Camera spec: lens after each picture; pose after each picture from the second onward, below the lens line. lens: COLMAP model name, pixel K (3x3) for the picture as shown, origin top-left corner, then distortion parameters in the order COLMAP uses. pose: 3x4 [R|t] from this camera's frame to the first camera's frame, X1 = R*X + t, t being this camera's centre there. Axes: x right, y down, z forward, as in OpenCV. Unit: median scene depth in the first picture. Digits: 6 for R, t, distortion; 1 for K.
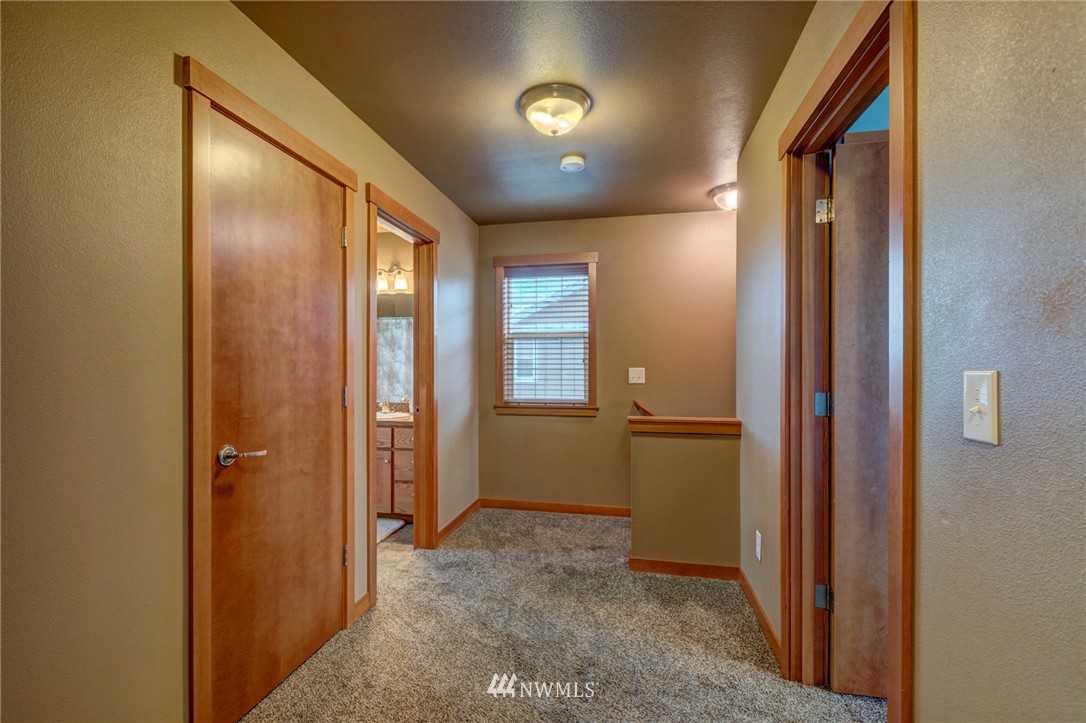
lens RADIAL K [[491.3, 0, 542.0], [0, 491.3, 363.3], [0, 0, 1]] dist [0.015250, -0.001426]
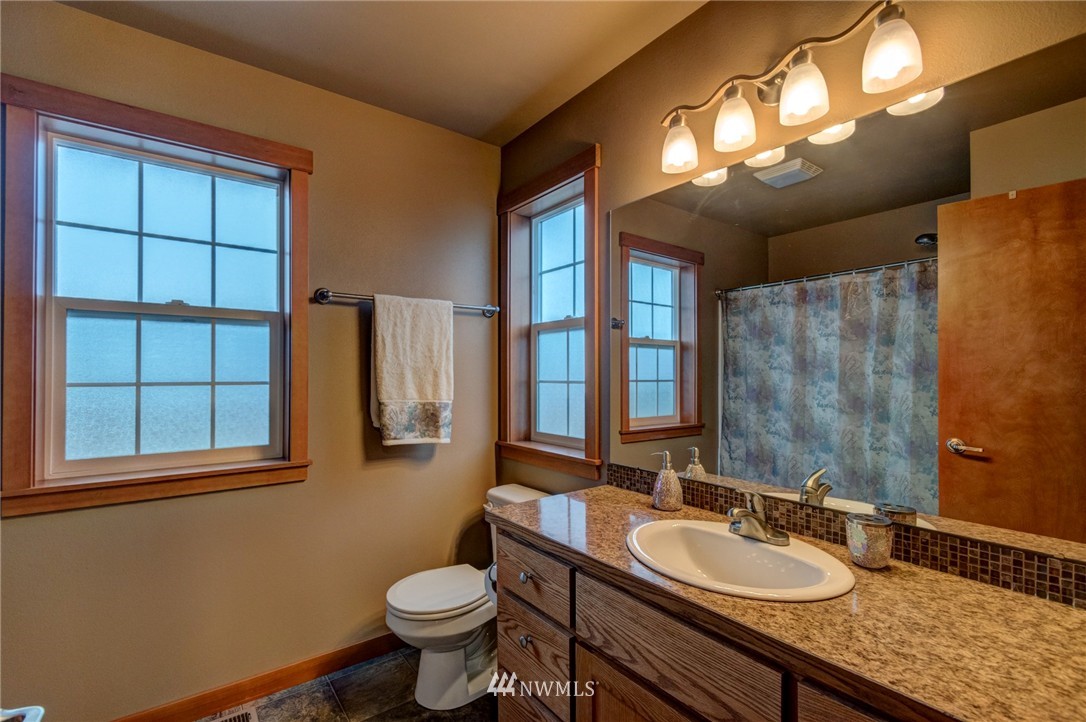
lens RADIAL K [[491.3, 0, 540.1], [0, 491.3, 367.6], [0, 0, 1]] dist [0.015250, -0.001426]
pose [[0.756046, -0.007740, -0.654472, -0.143027], [0.000478, 0.999936, -0.011272, 0.001712], [0.654518, 0.008209, 0.756002, 0.450632]]
